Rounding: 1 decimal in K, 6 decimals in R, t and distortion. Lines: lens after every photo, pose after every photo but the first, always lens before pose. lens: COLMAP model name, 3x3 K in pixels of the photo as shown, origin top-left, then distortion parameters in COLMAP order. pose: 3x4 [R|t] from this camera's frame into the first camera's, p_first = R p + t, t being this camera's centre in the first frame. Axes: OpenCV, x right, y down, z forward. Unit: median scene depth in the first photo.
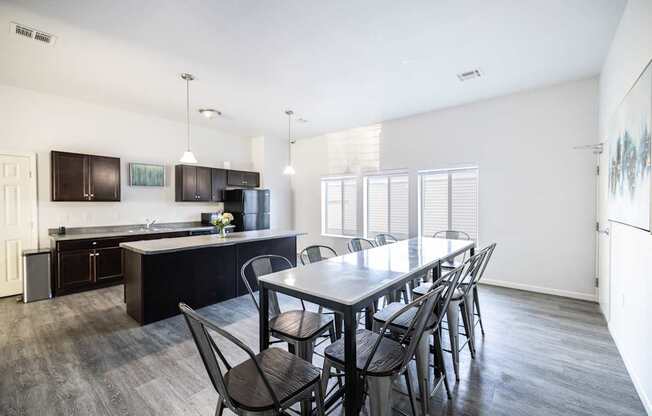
lens RADIAL K [[271.4, 0, 326.7], [0, 271.4, 206.8], [0, 0, 1]] dist [0.001529, 0.000054]
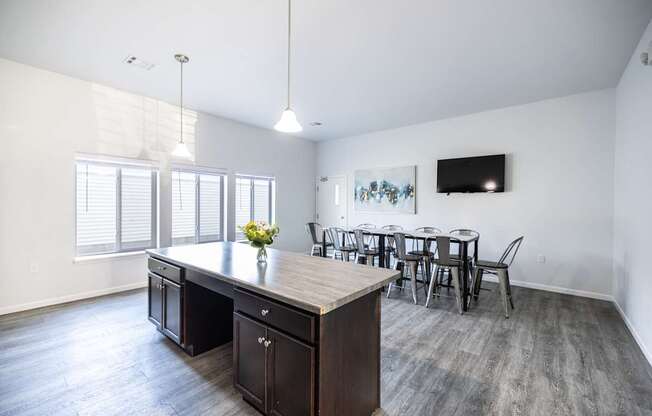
lens RADIAL K [[271.4, 0, 327.1], [0, 271.4, 206.5], [0, 0, 1]] dist [0.001529, 0.000054]
pose [[0.012027, -0.007102, 0.999902, -1.029255], [0.004648, 0.999964, 0.007047, -0.011468], [-0.999917, 0.004562, 0.012059, 0.885263]]
